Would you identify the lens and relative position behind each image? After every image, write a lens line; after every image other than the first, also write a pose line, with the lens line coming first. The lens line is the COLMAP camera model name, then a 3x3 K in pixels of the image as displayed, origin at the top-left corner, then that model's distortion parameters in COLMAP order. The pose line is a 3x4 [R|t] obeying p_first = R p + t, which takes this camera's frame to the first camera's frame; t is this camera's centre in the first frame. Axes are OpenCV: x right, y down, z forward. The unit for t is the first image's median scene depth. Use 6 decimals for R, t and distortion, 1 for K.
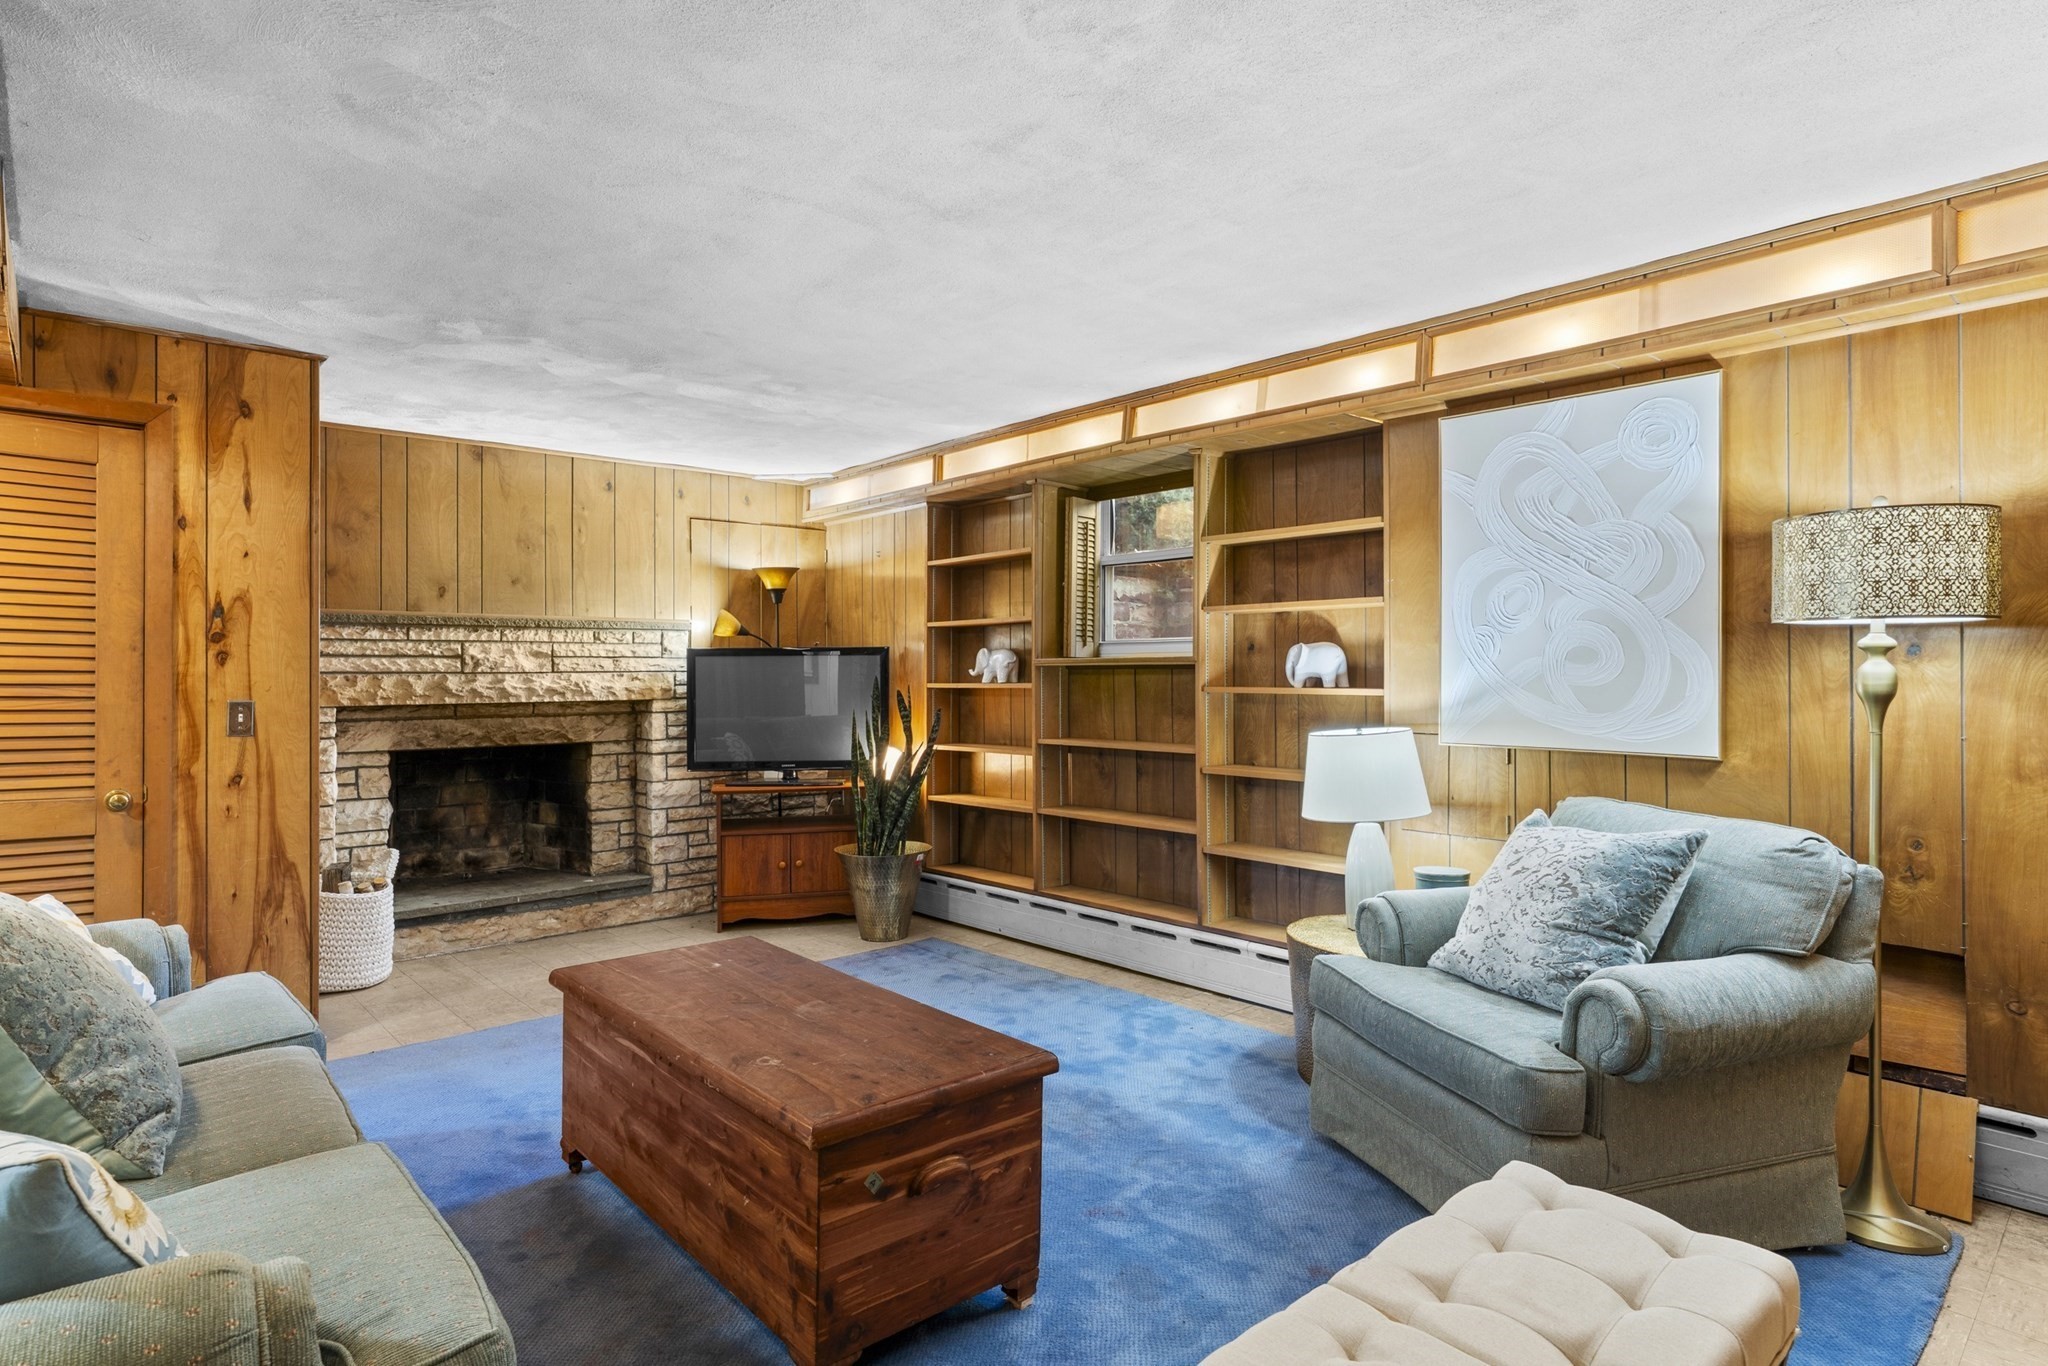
lens RADIAL K [[1102.0, 0, 988.9], [0, 1102.0, 670.0], [0, 0, 1]] dist [-0.000387, -0.000005]
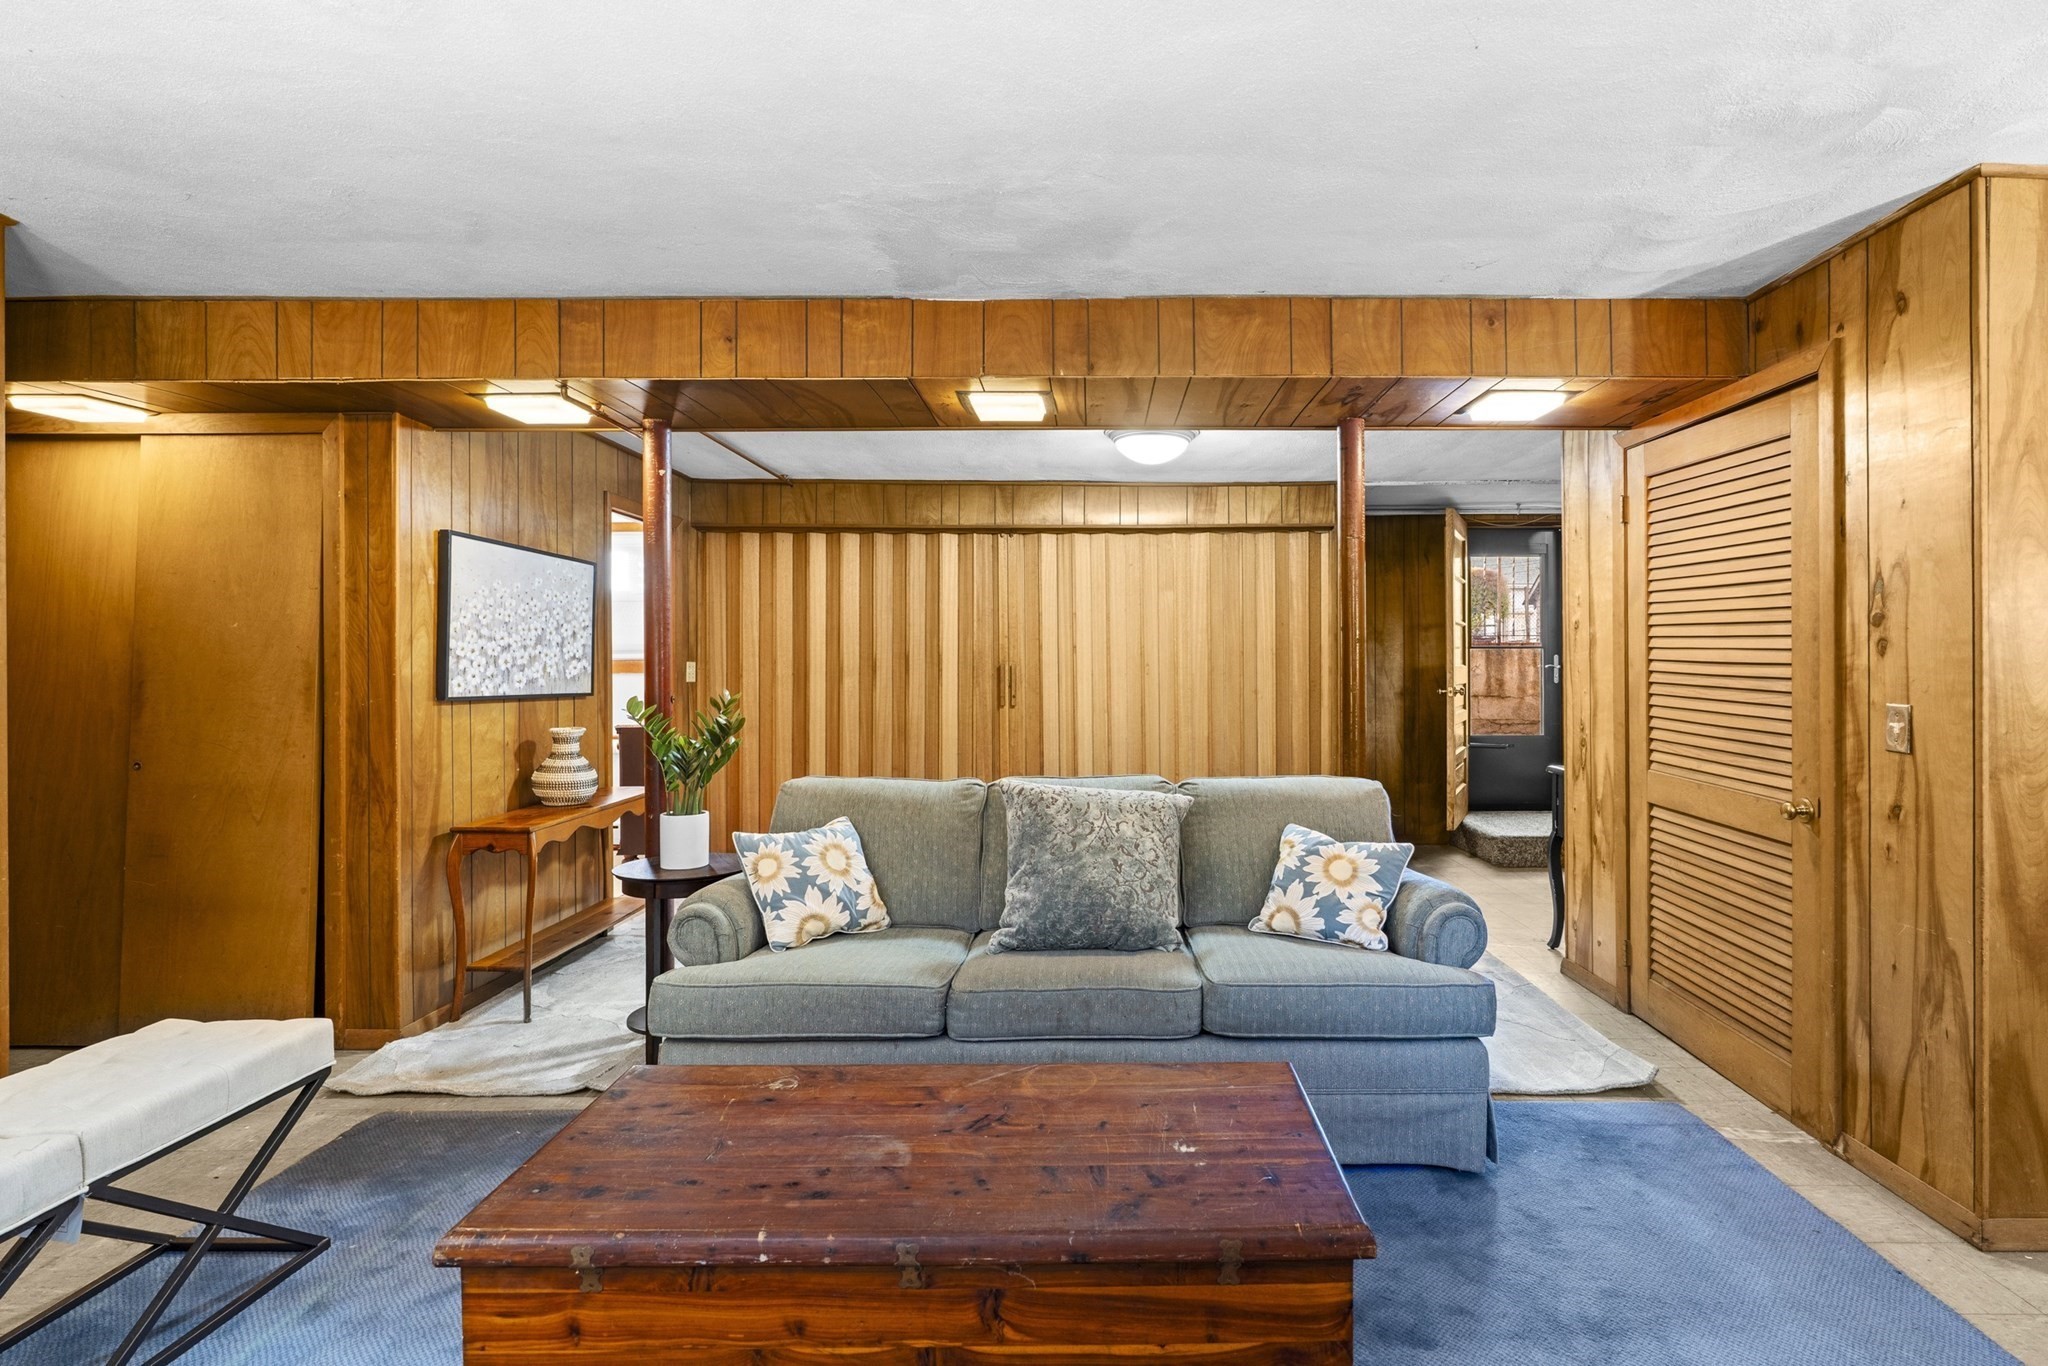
lens RADIAL K [[966.4, 0, 1106.5], [0, 966.4, 665.3], [0, 0, 1]] dist [-0.010168, 0.000891]
pose [[-0.640931, 0.007371, -0.767563, 0.148370], [0.005217, 0.999973, 0.005247, -0.004379], [0.767581, -0.000641, -0.640952, 1.016040]]
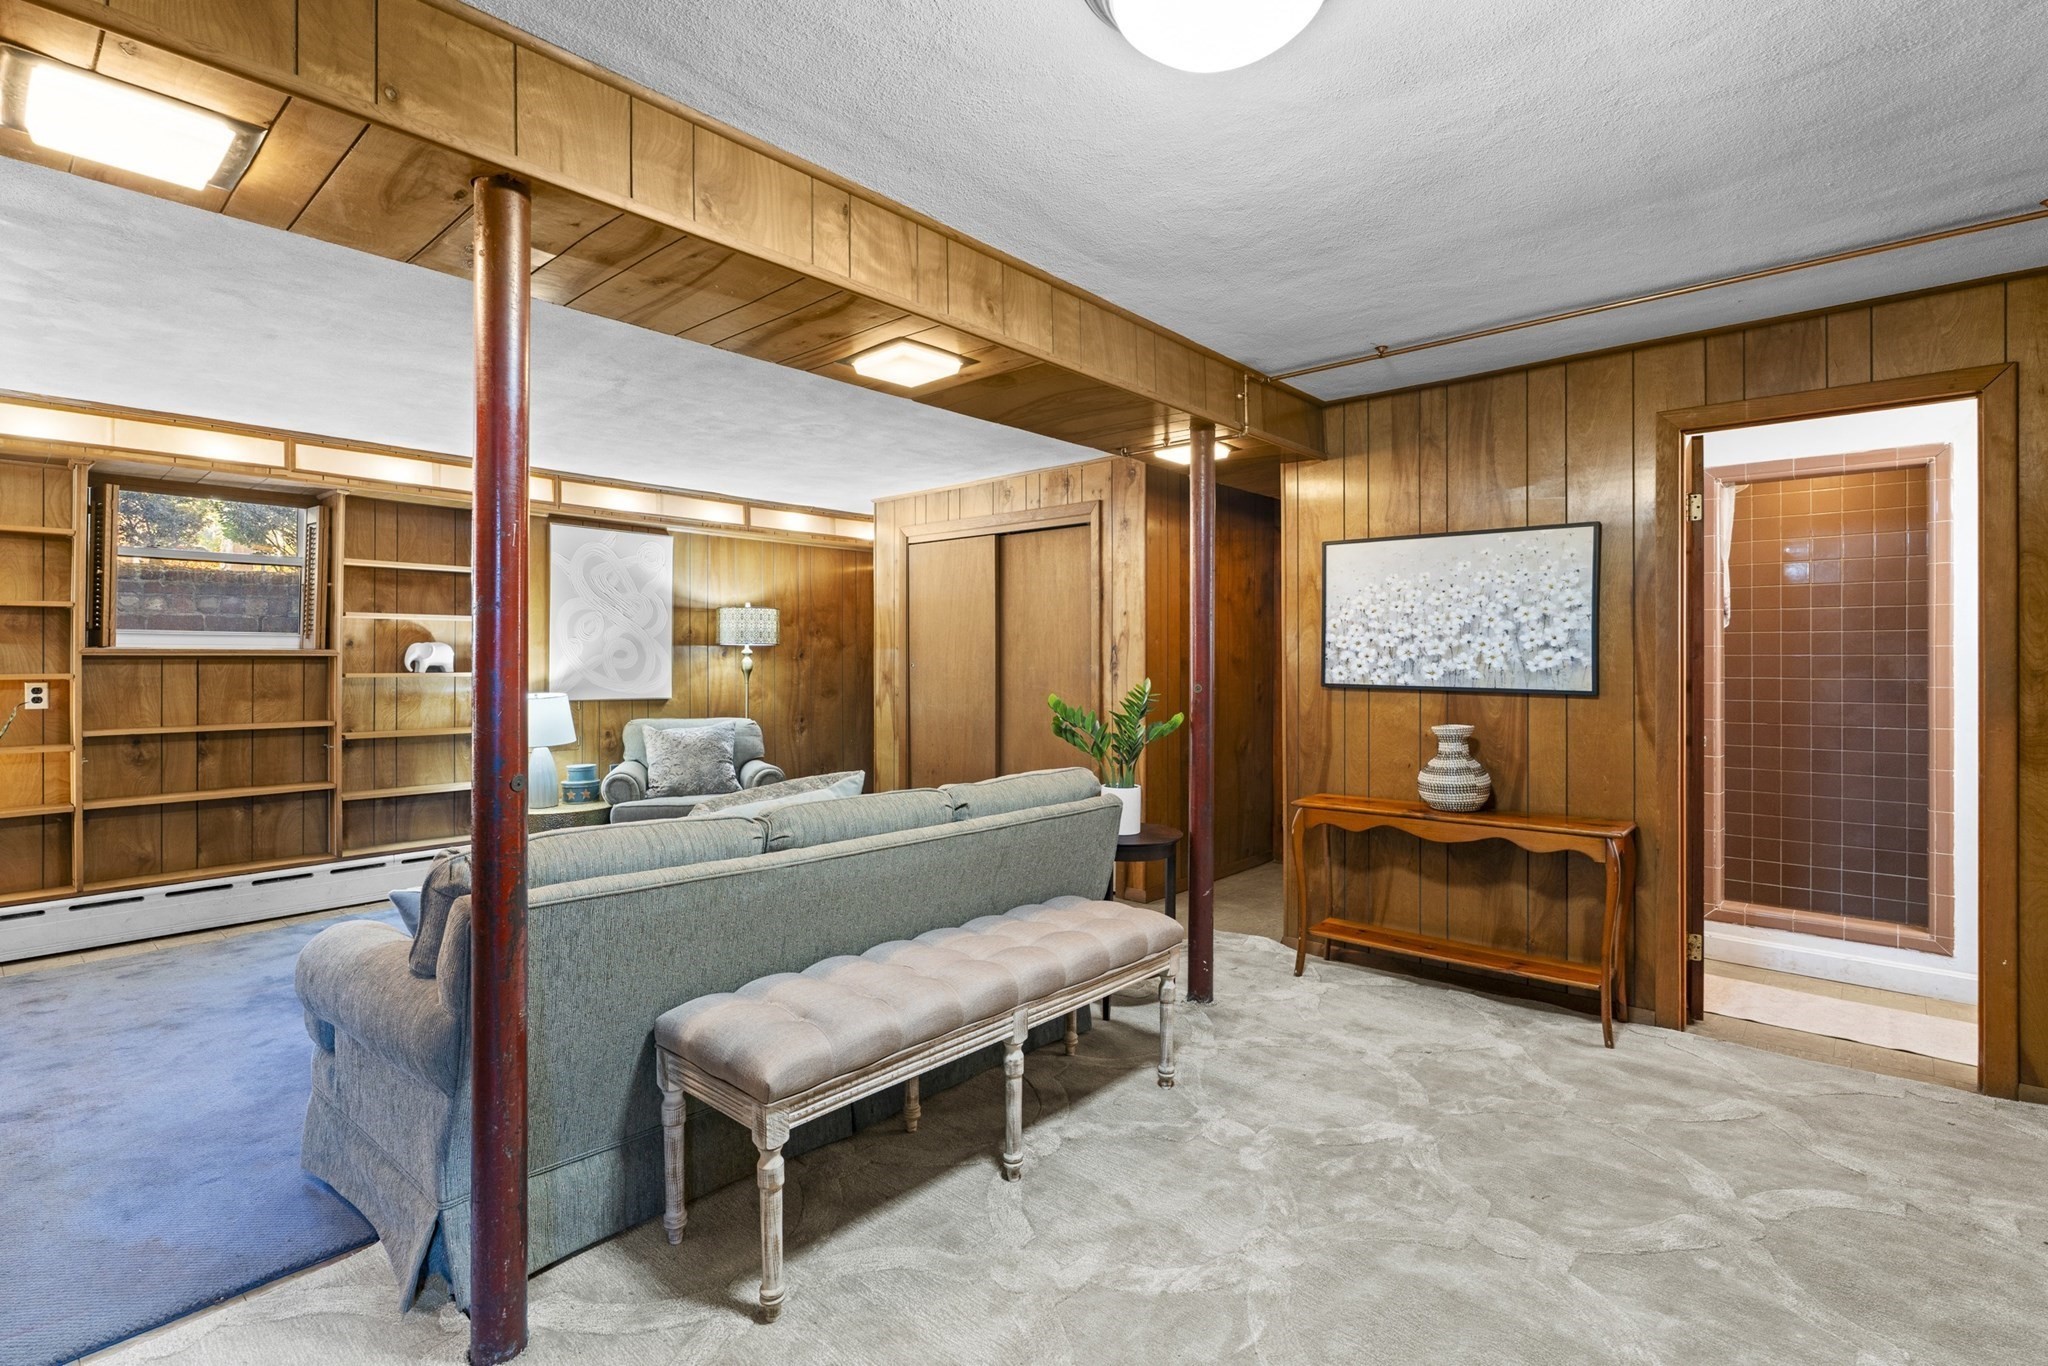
lens RADIAL K [[971.1, 0, 1016.3], [0, 971.1, 660.4], [0, 0, 1]] dist [-0.001343, 0.000338]
pose [[-0.130747, 0.005716, 0.991399, -1.219833], [0.000683, 0.999984, -0.005675, 0.008111], [-0.991416, -0.000065, -0.130749, 0.422548]]
